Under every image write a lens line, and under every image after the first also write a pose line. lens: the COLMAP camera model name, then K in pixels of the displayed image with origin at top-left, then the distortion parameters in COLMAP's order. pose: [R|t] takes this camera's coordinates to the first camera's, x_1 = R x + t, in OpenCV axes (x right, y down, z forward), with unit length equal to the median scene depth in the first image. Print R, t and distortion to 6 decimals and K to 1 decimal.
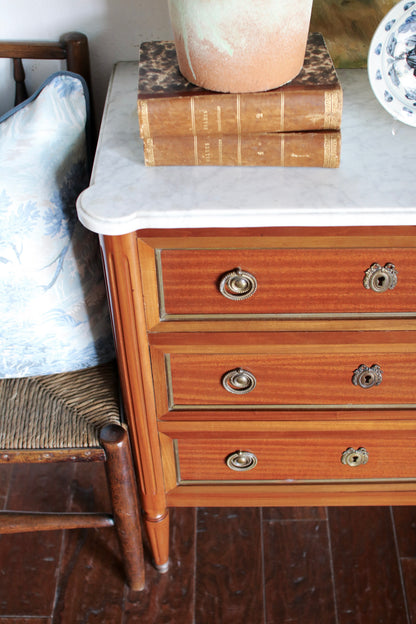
lens RADIAL K [[872.2, 0, 203.7], [0, 872.2, 310.3], [0, 0, 1]] dist [-0.133356, 0.000000]
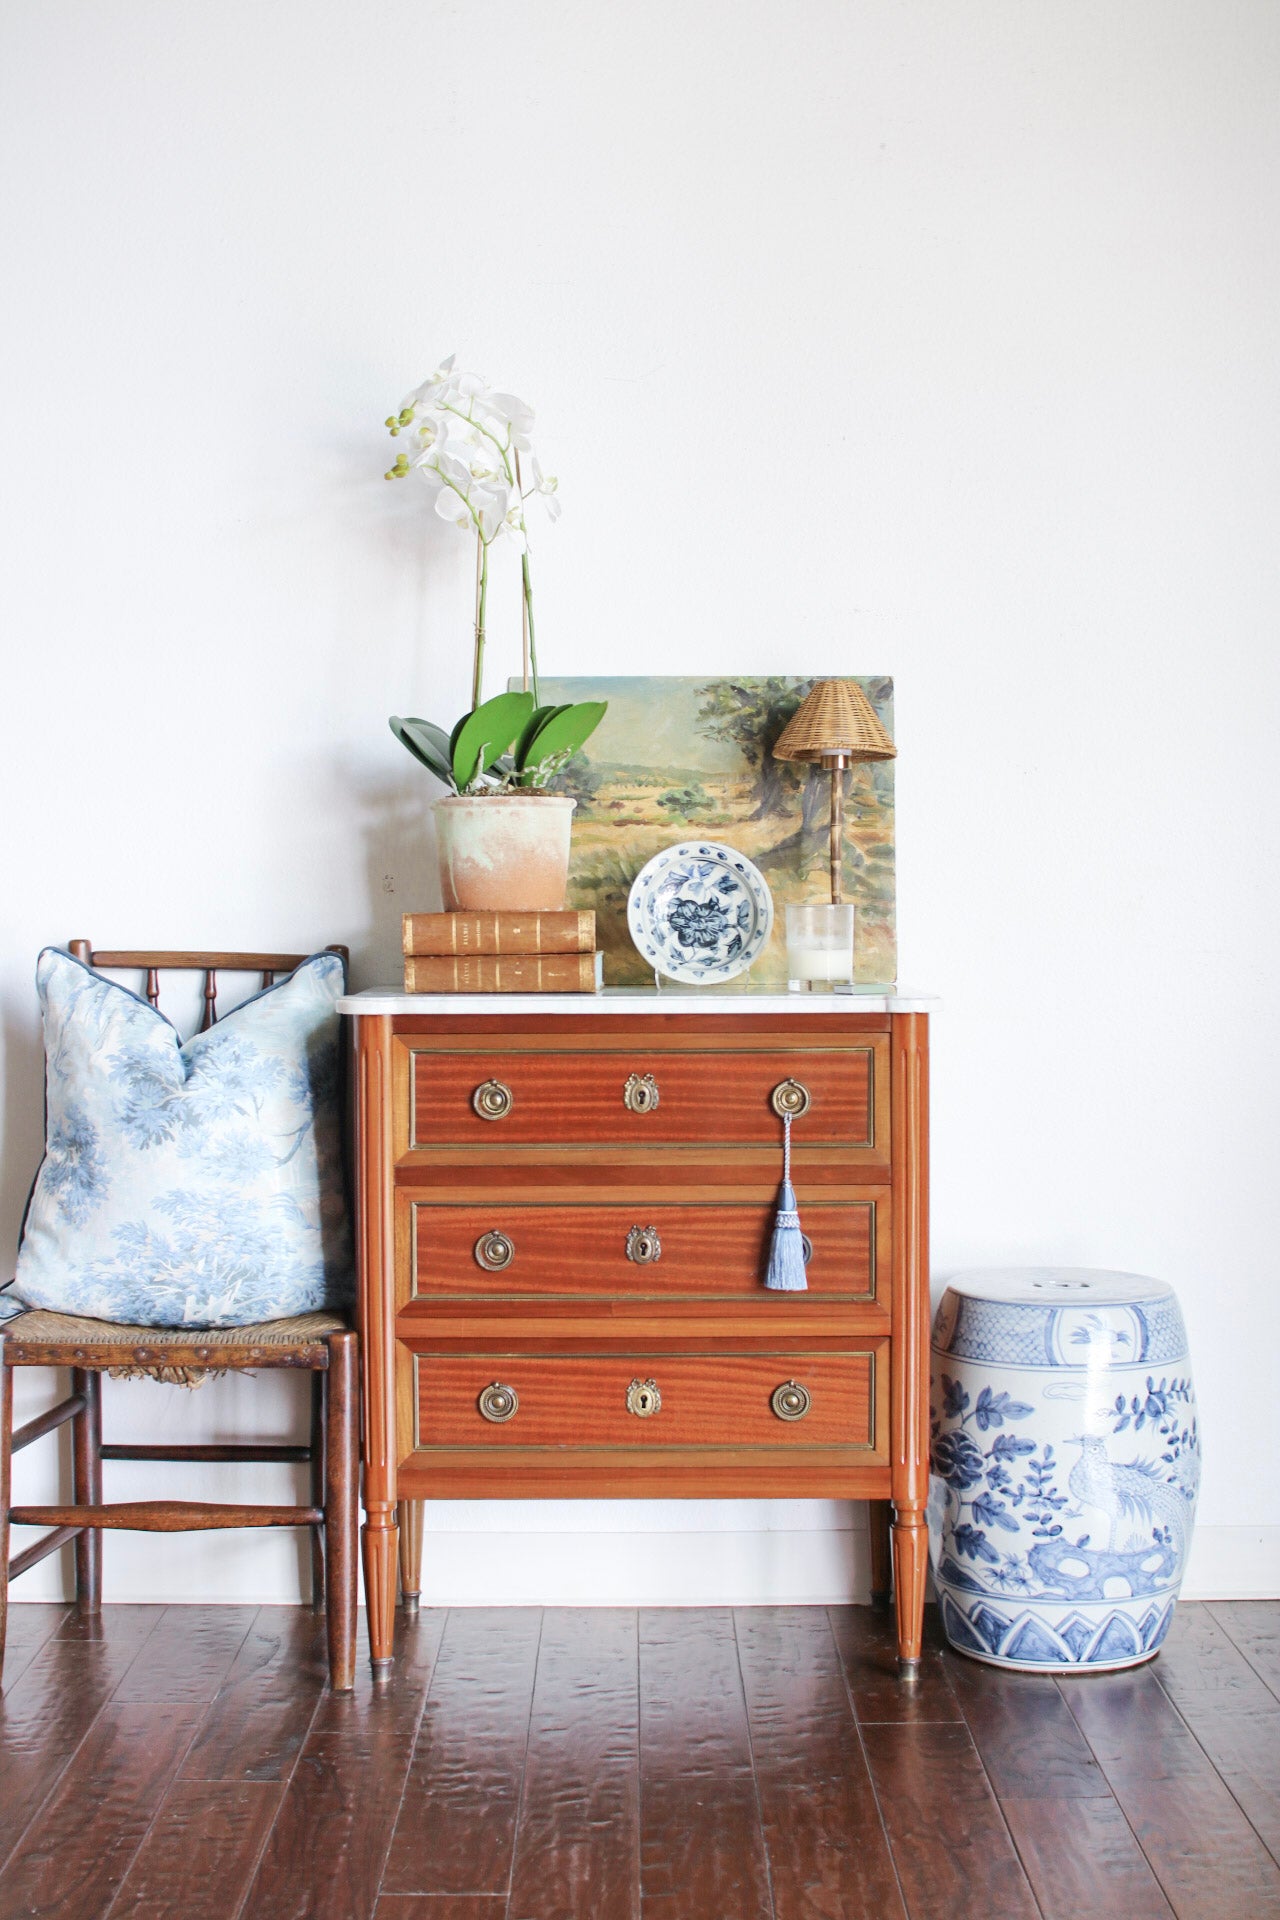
lens RADIAL K [[2683.6, 0, 631.2], [0, 2683.6, 965.4], [0, 0, 1]] dist [-0.133356, 0.000000]
pose [[0.999538, 0.027044, 0.013876, 0.137644], [-0.010853, 0.743949, -0.668148, 1.719456], [-0.028392, 0.667689, 0.743899, -1.220492]]
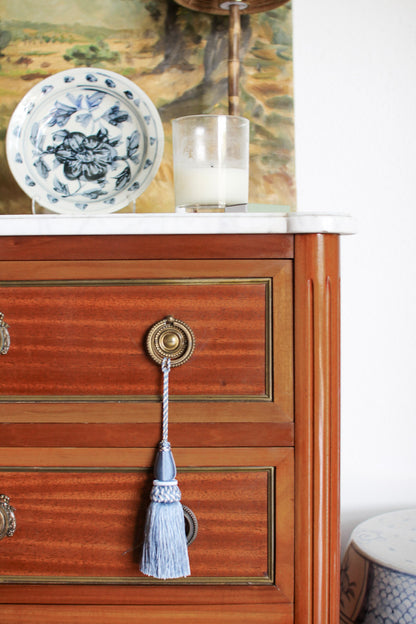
lens RADIAL K [[872.2, 0, 207.7], [0, 872.2, 310.4], [0, 0, 1]] dist [-0.133356, 0.000000]
pose [[0.999460, 0.024075, 0.022374, 0.359063], [-0.003102, 0.746805, -0.665036, 0.437048], [-0.032720, 0.664608, 0.746476, 0.362510]]
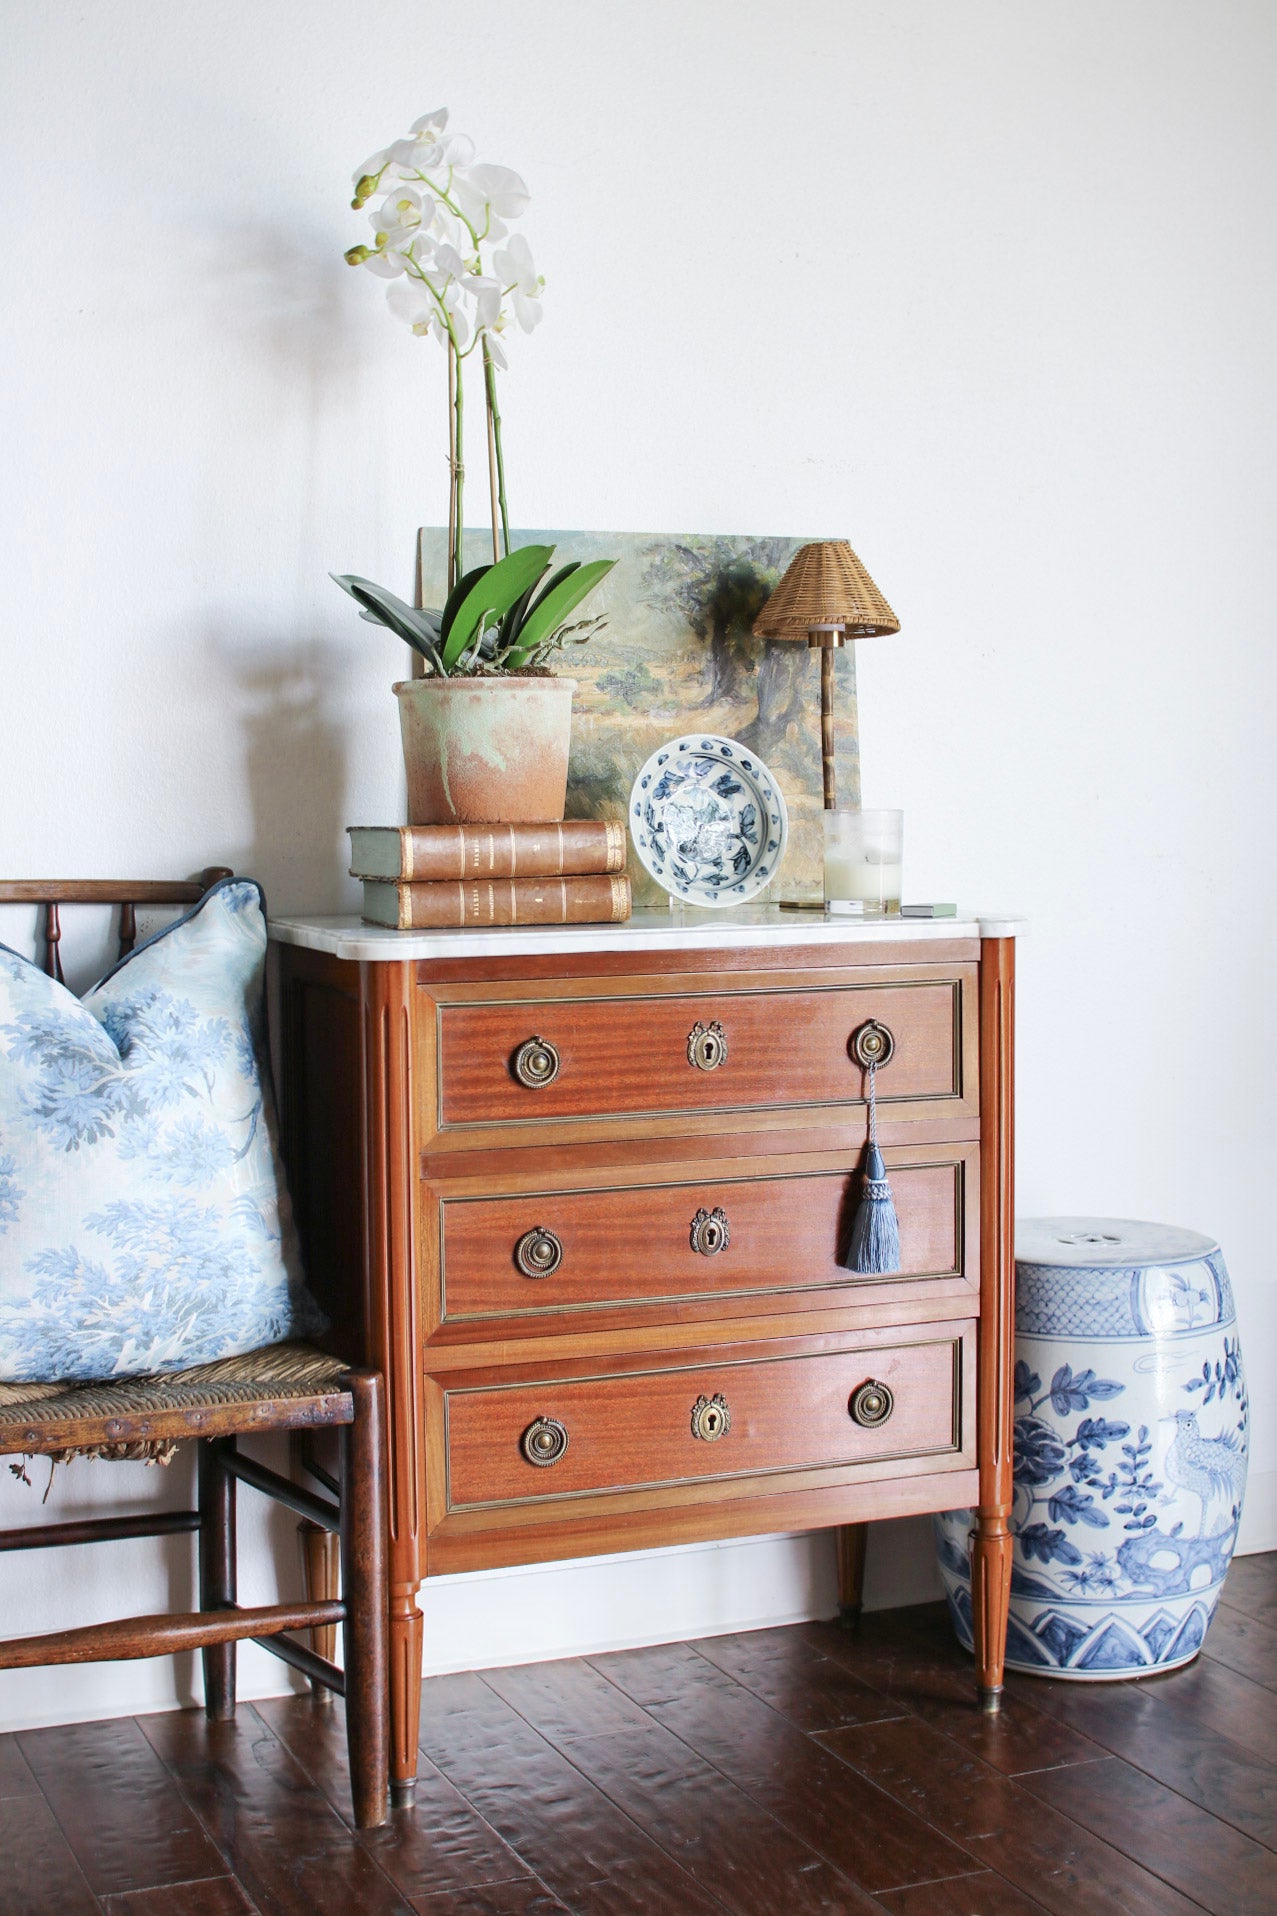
lens RADIAL K [[2678.0, 0, 632.9], [0, 2678.0, 960.6], [0, 0, 1]] dist [-0.133356, 0.000000]
pose [[0.916205, -0.006109, 0.400664, -0.765679], [0.261241, 0.767287, -0.585683, 1.207395], [-0.303846, 0.641275, 0.704588, -0.677036]]
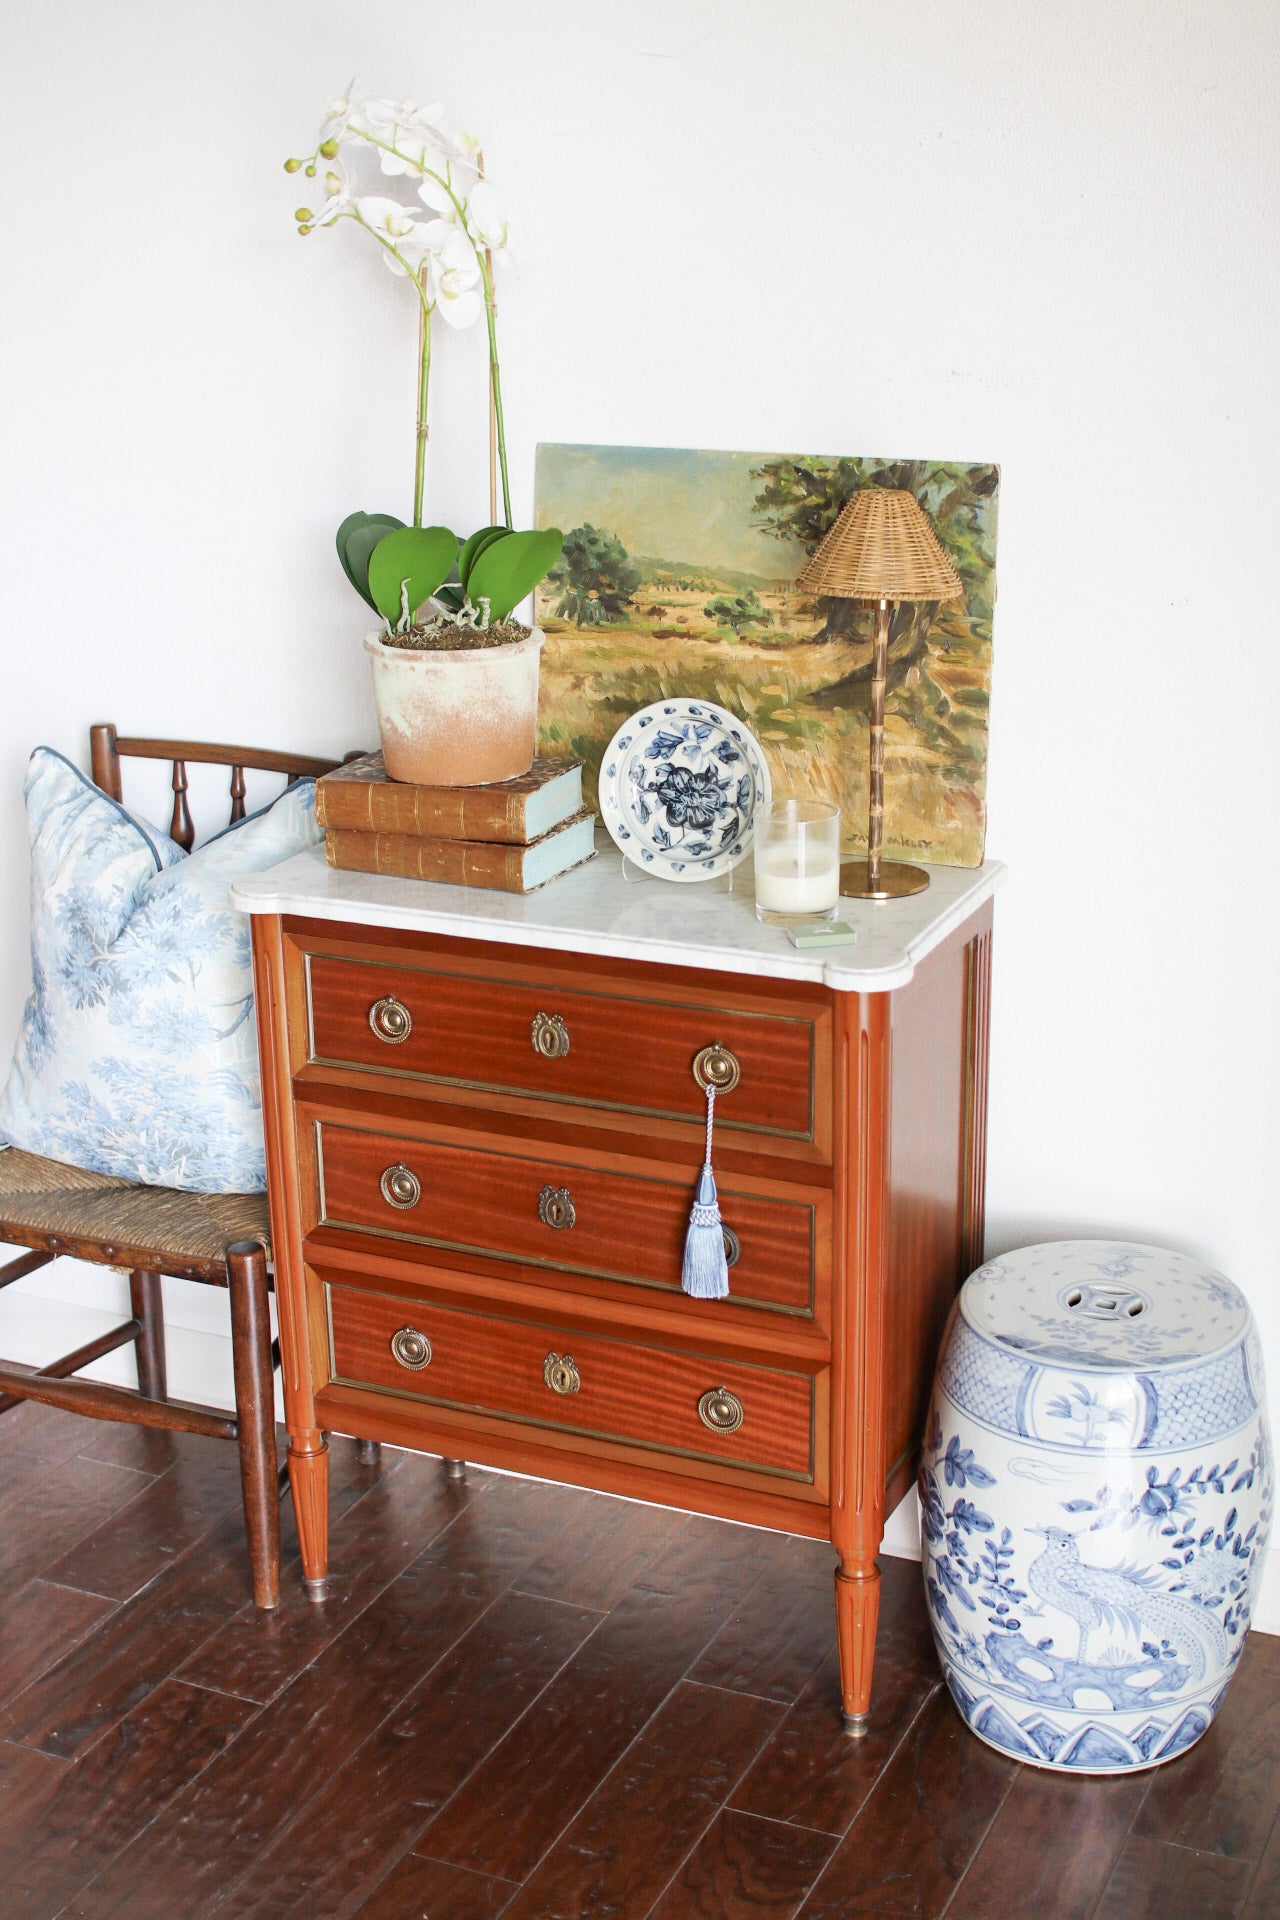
lens RADIAL K [[2683.6, 0, 636.2], [0, 2683.6, 962.1], [0, 0, 1]] dist [-0.133356, 0.000000]
pose [[0.914277, 0.142271, -0.379285, 1.105237], [-0.287065, 0.888166, -0.358825, 0.700327], [0.285817, 0.436945, 0.852870, -1.003815]]
